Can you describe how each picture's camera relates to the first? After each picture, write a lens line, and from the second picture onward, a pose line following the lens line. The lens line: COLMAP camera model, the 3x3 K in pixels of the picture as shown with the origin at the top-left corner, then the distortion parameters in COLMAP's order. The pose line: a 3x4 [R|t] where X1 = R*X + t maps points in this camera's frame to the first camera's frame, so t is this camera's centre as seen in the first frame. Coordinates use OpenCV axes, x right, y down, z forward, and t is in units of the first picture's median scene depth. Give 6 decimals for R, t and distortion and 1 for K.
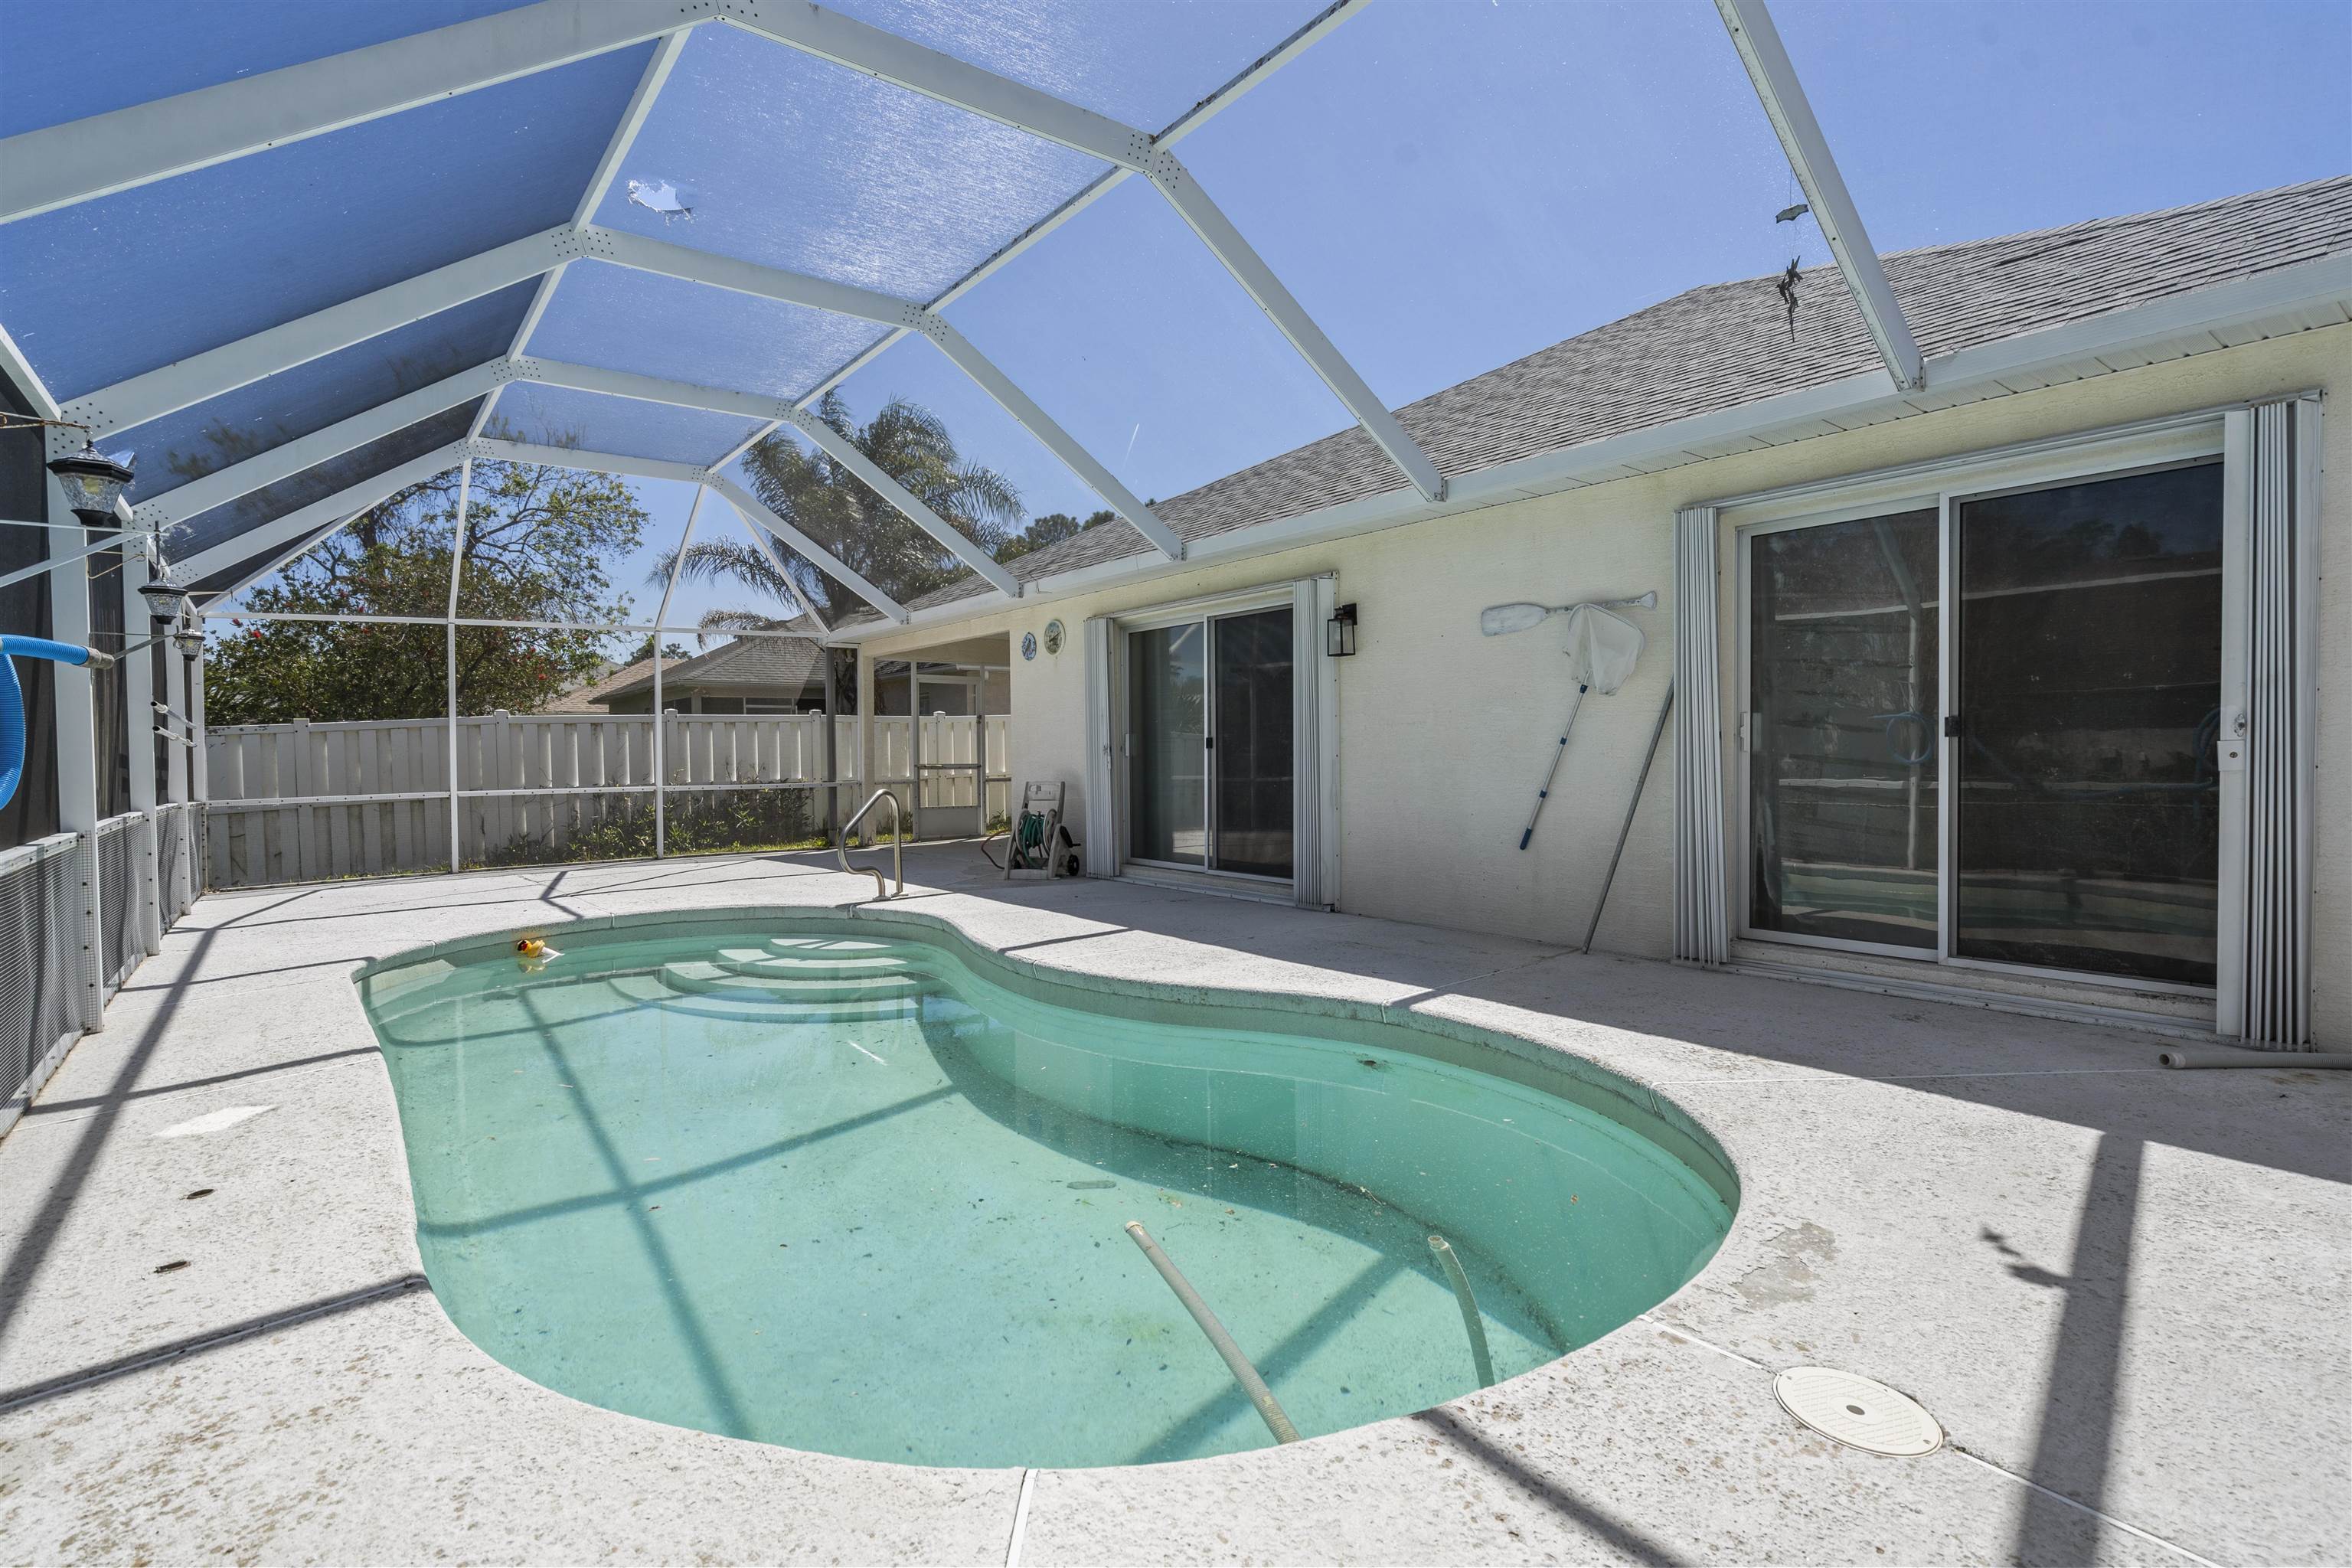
lens RADIAL K [[1138.3, 0, 1165.9], [0, 1138.3, 778.3], [0, 0, 1]] dist [0.003539, 0.000469]
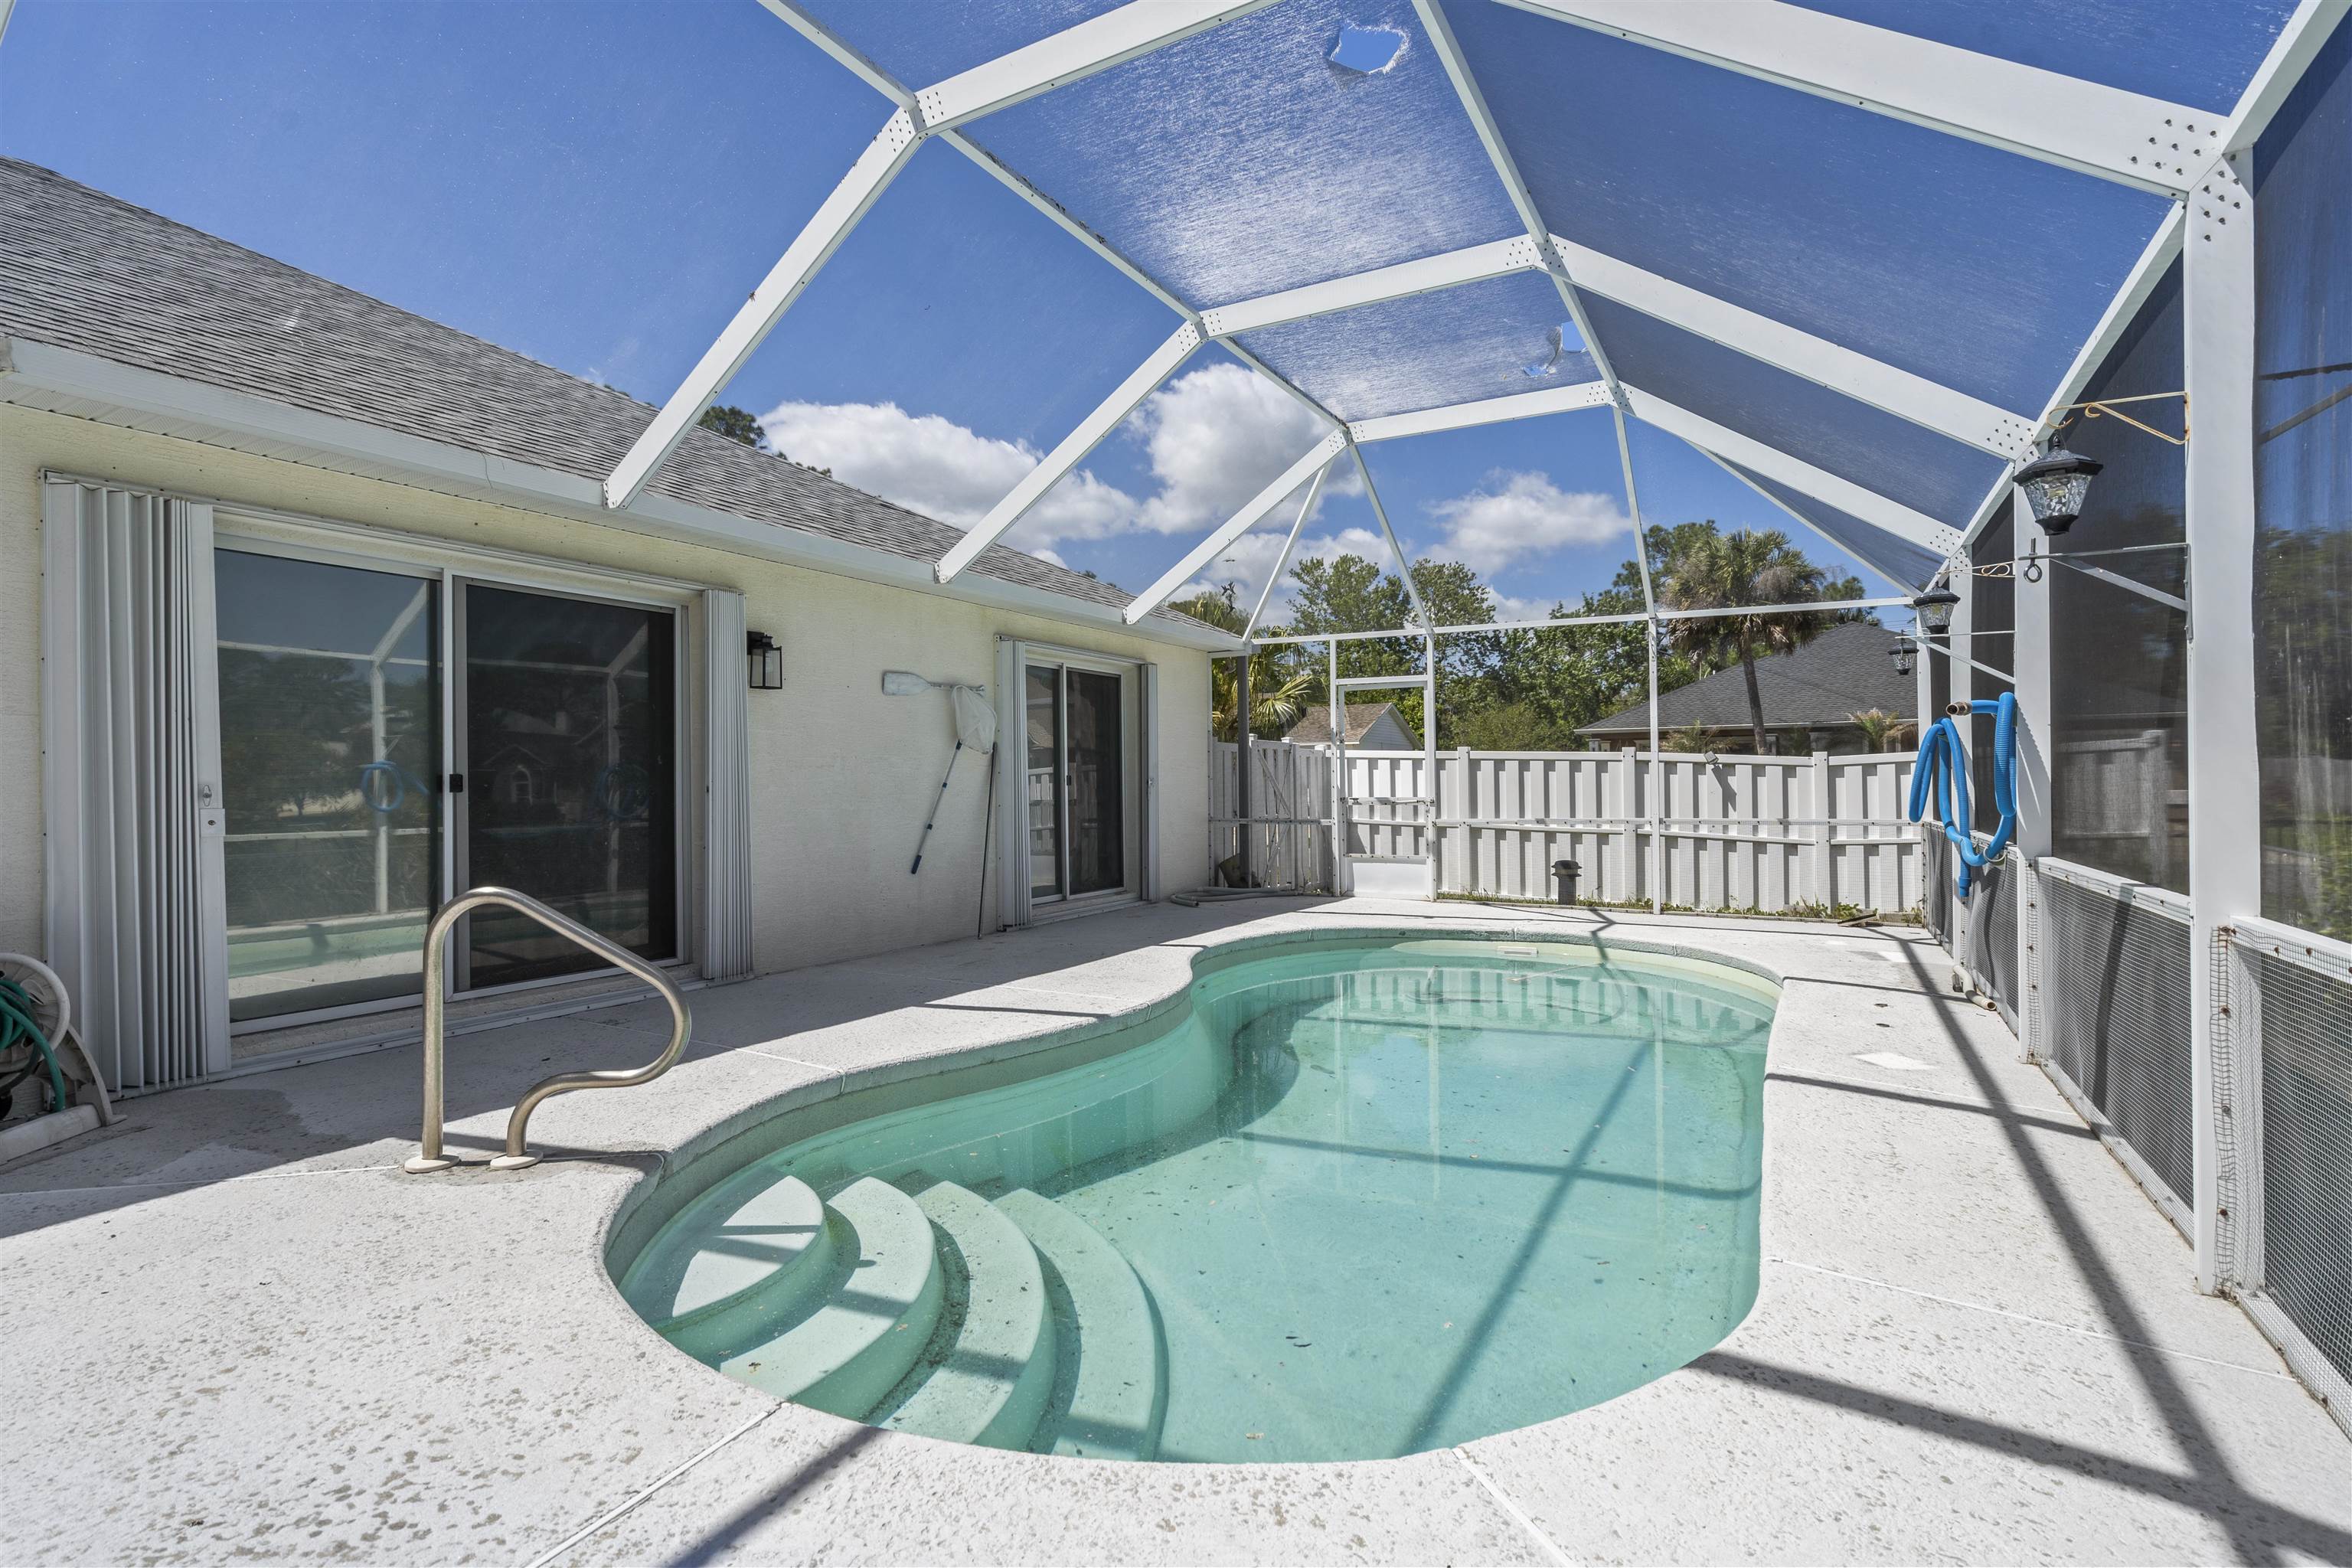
lens RADIAL K [[1114.3, 0, 1176.0], [0, 1114.3, 784.0], [0, 0, 1]] dist [-0.017980, 0.000188]
pose [[-0.401016, 0.013434, 0.915973, -0.746478], [0.032107, 0.999484, -0.000603, -0.020239], [-0.915508, 0.029167, -0.401240, 1.005795]]
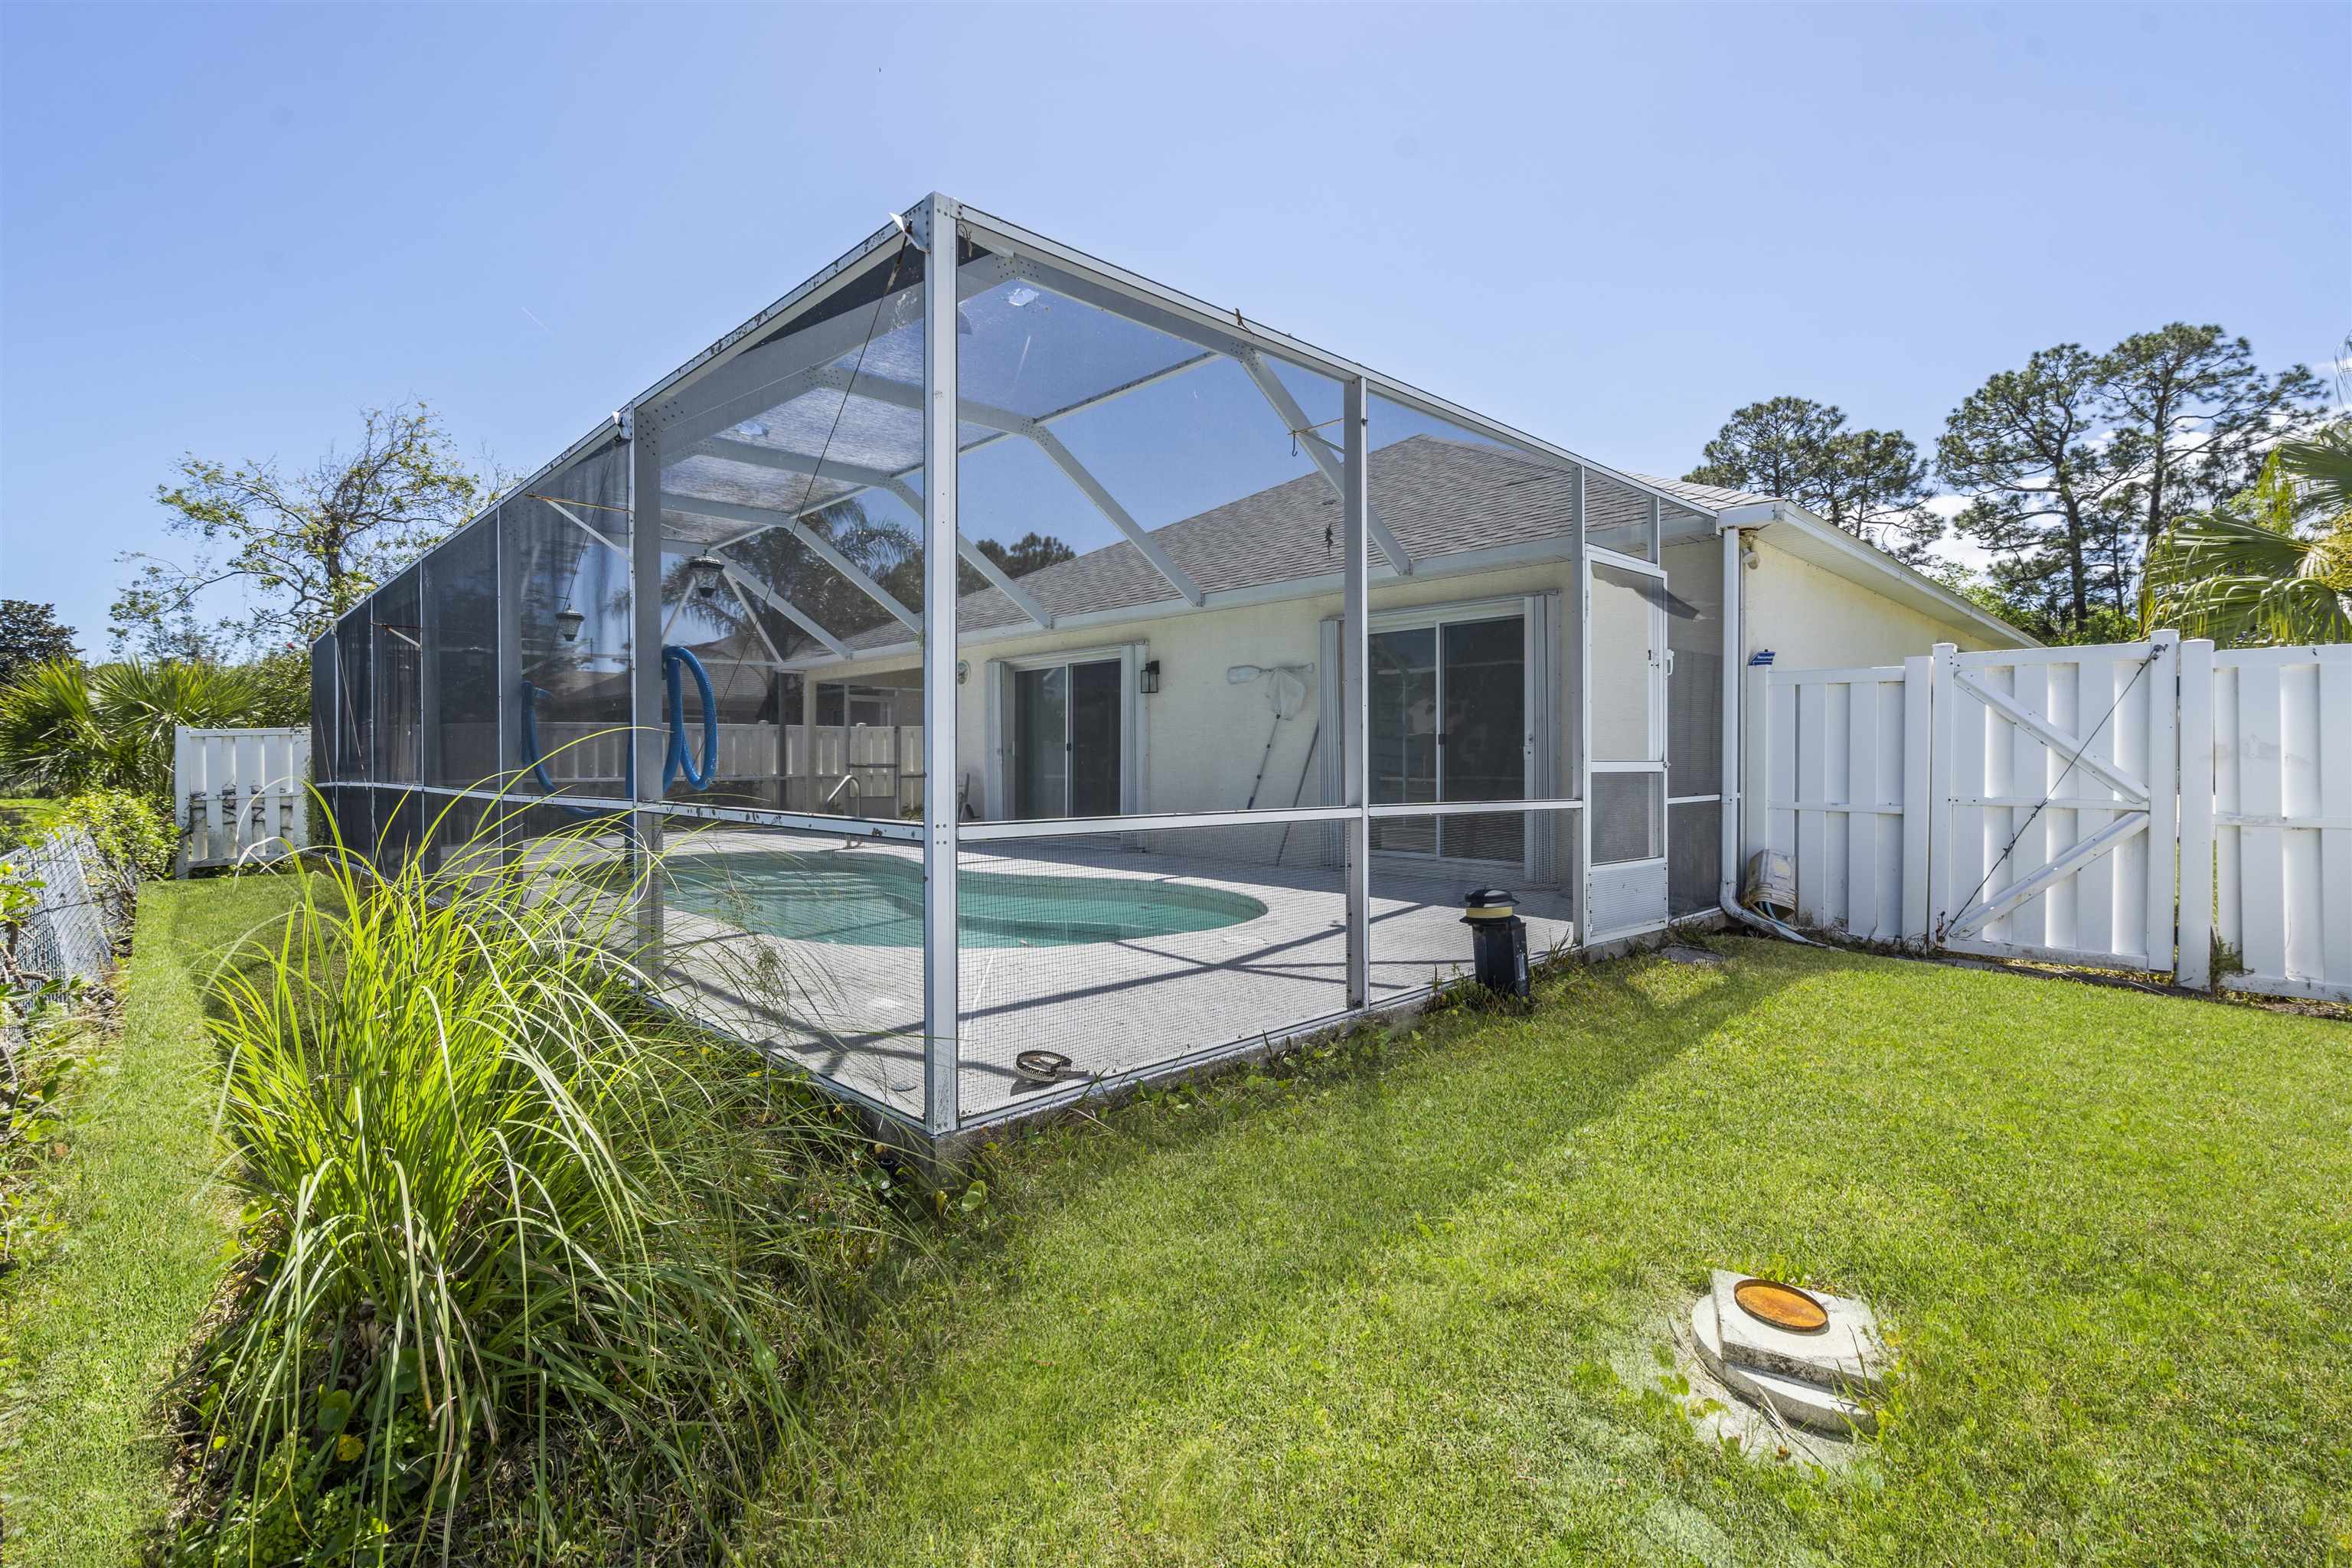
lens RADIAL K [[1062.1, 0, 1173.7], [0, 1062.1, 781.0], [0, 0, 1]] dist [-0.003001, 0.000697]
pose [[0.992329, 0.008926, 0.123299, 0.003429], [-0.007907, 0.999930, -0.008751, 0.029184], [-0.123368, 0.007709, 0.992331, -0.476801]]
